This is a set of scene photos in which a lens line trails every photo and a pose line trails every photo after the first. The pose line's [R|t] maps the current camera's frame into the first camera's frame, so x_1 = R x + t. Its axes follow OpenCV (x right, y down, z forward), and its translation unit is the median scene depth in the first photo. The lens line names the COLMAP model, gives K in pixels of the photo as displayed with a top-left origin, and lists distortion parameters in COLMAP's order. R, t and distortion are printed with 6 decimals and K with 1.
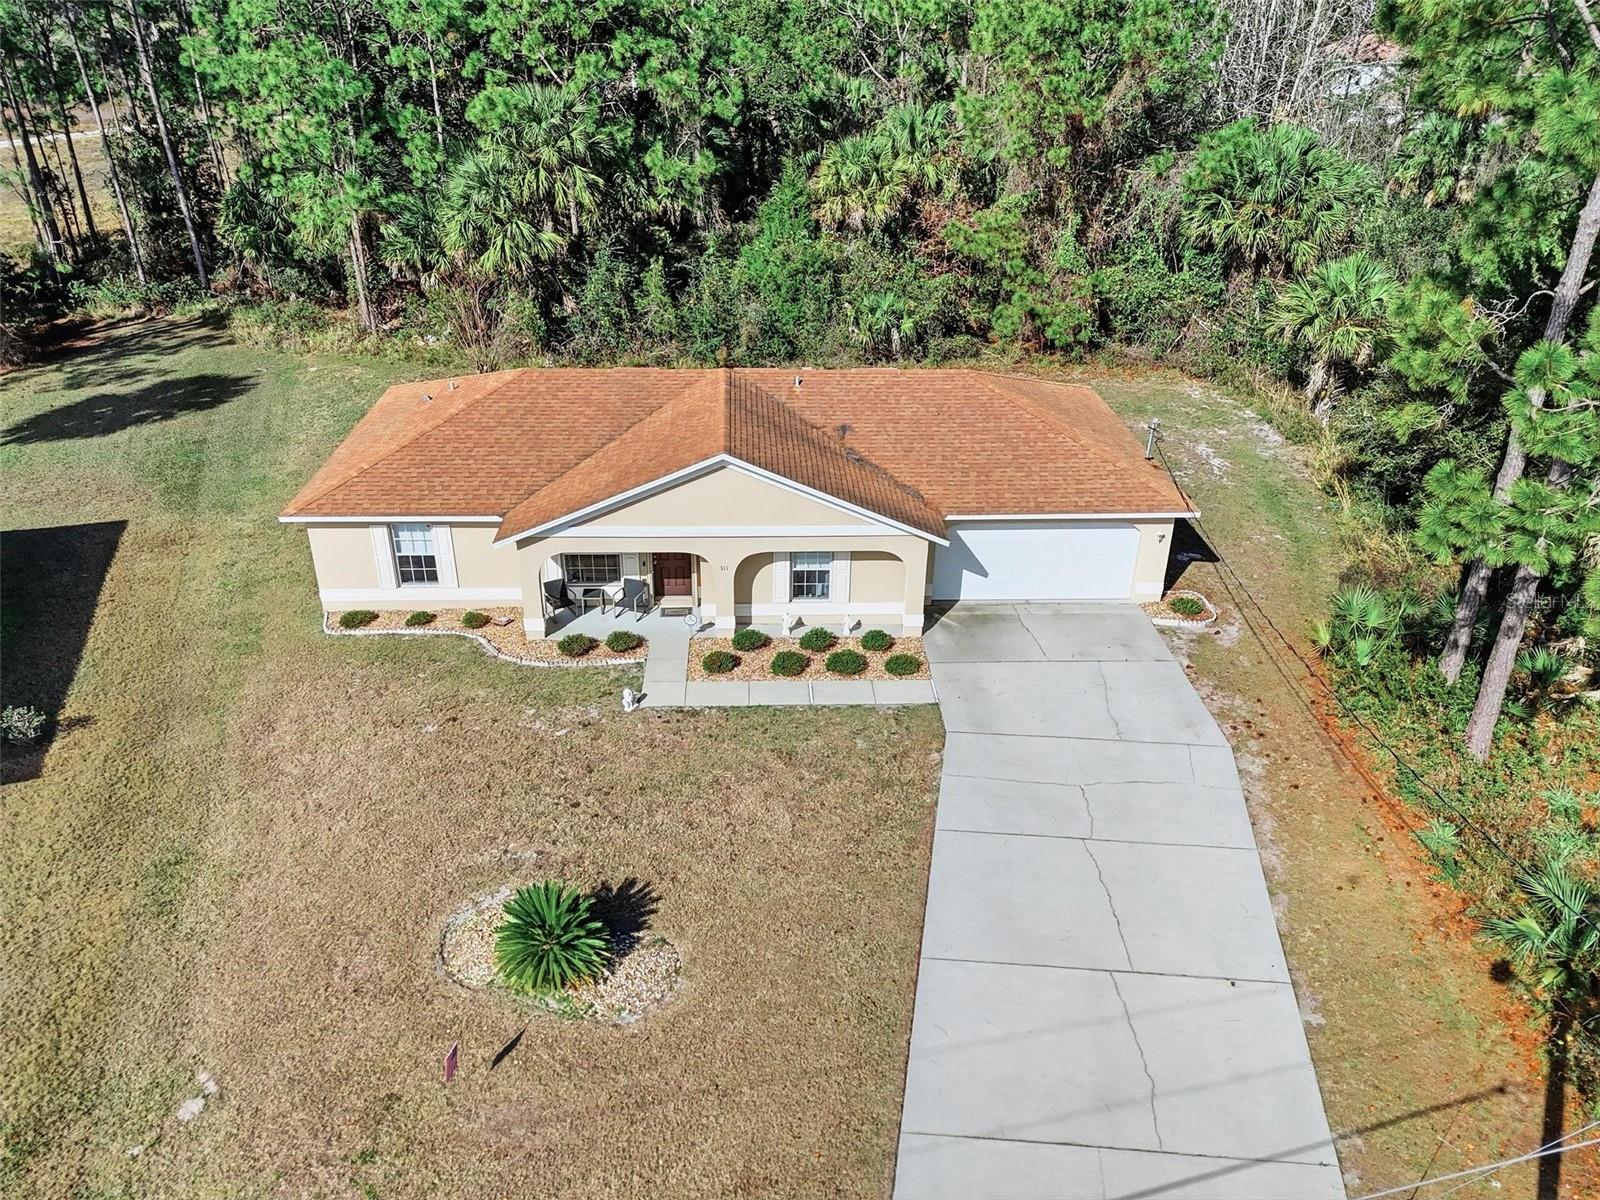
lens RADIAL K [[1173.4, 0, 800.0], [0, 1173.4, 600.0], [0, 0, 1]] dist [0.076960, -0.071357]
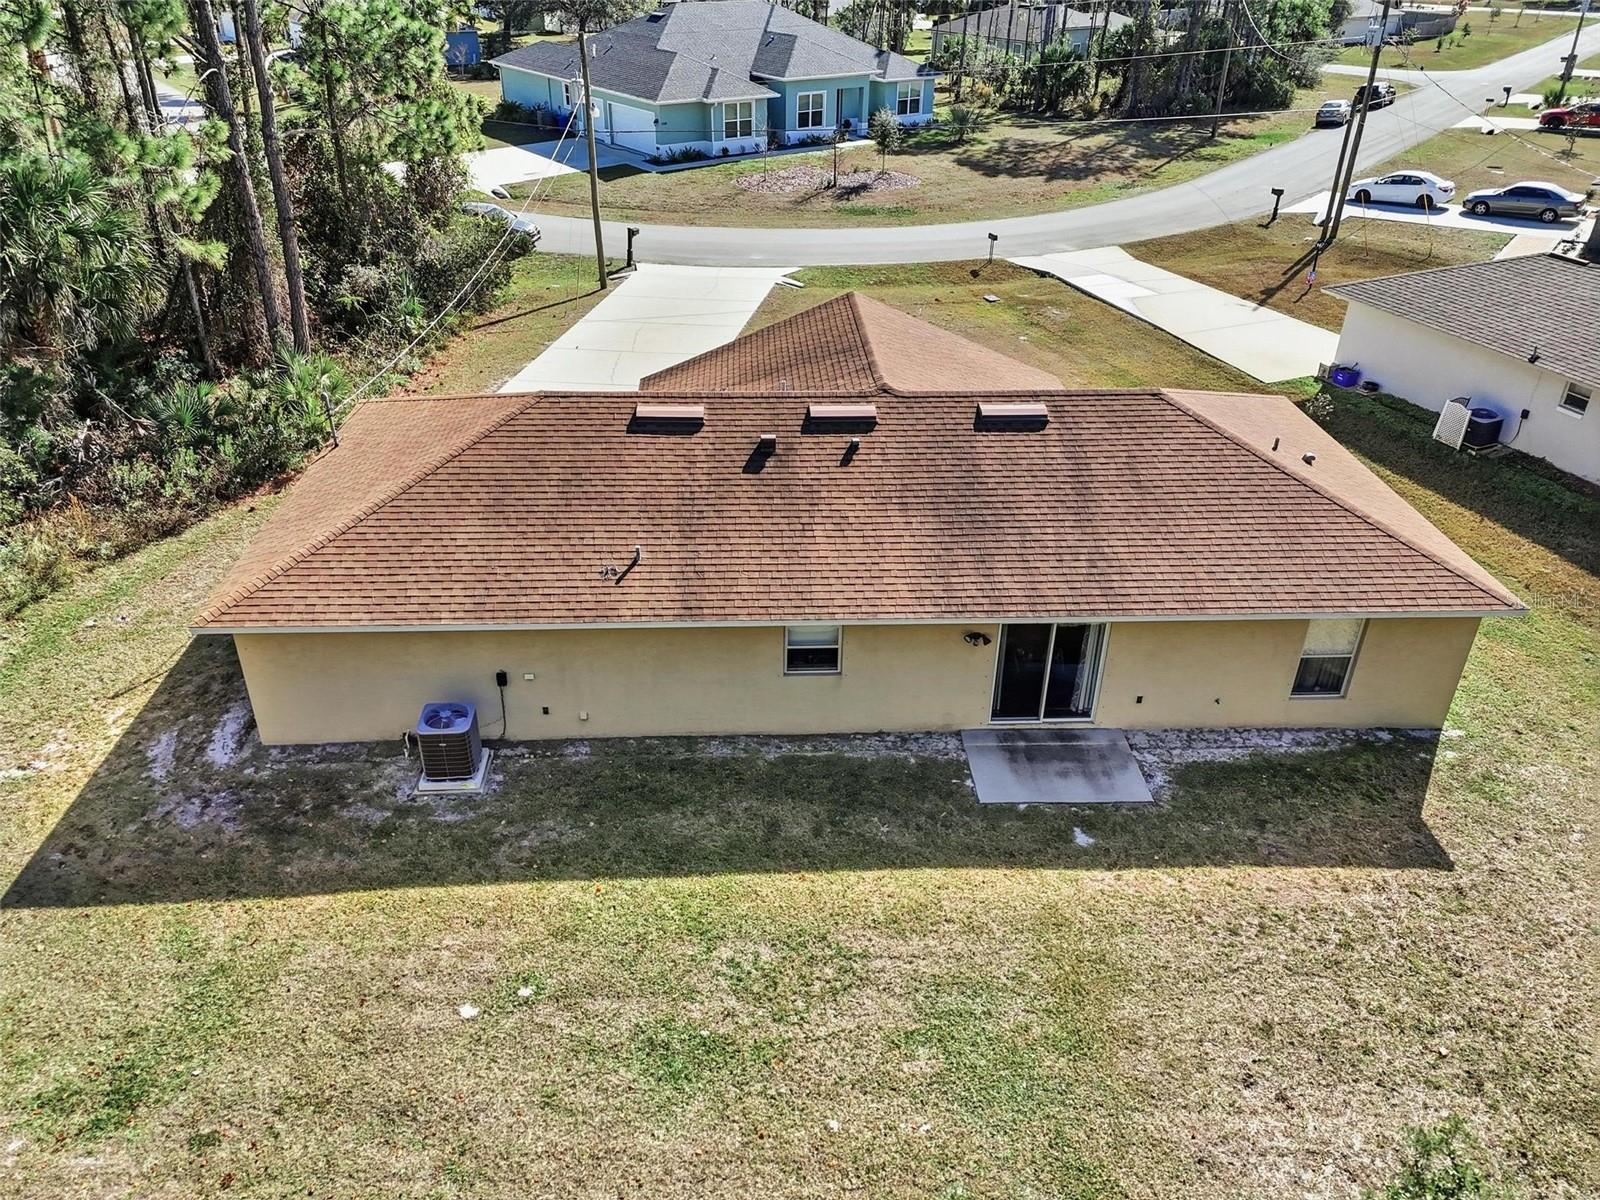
lens RADIAL K [[1173.4, 0, 800.0], [0, 1173.4, 600.0], [0, 0, 1]] dist [0.076960, -0.071357]
pose [[-0.999522, -0.023261, -0.020362, -0.000478], [-0.029602, 0.530289, 0.847300, -0.779044], [-0.008911, 0.847498, -0.530724, 1.577888]]
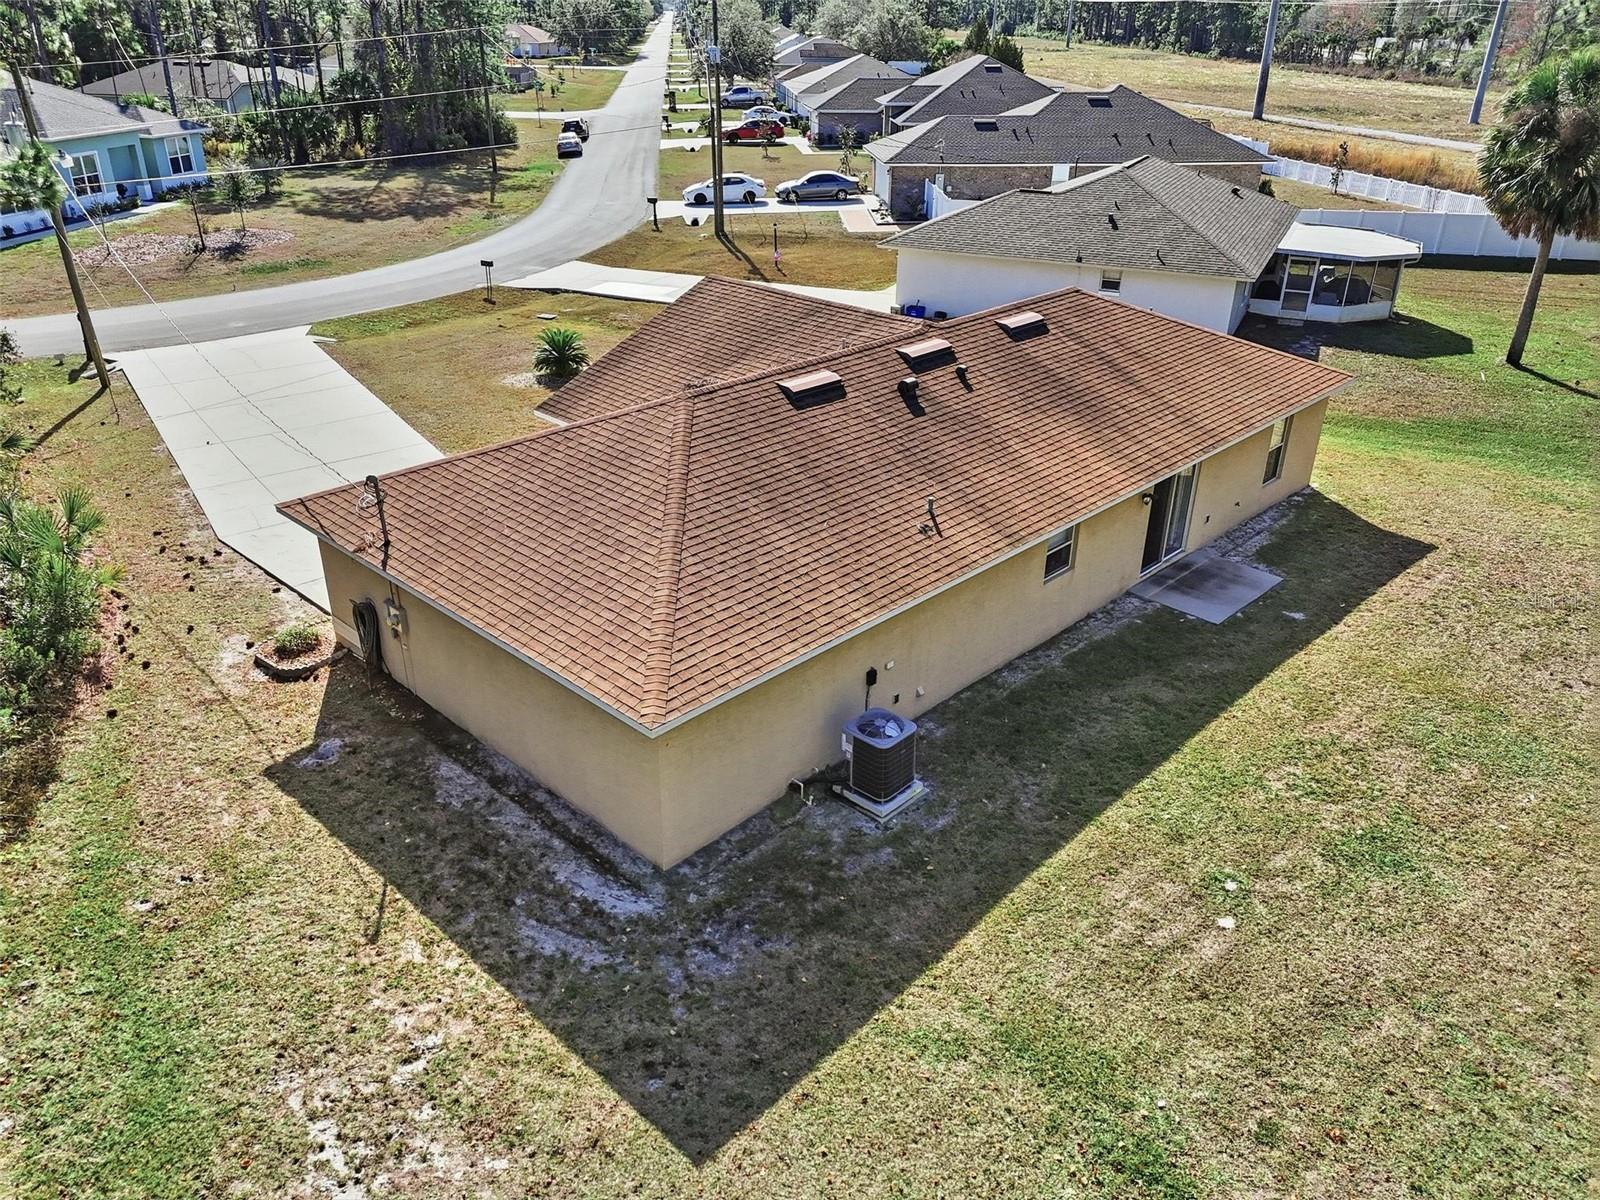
lens RADIAL K [[1173.4, 0, 800.0], [0, 1173.4, 600.0], [0, 0, 1]] dist [0.076960, -0.071357]
pose [[-0.724572, 0.288879, -0.625735, 0.549955], [-0.339829, 0.640122, 0.689028, -0.610439], [0.599592, 0.711894, -0.365645, 1.431290]]
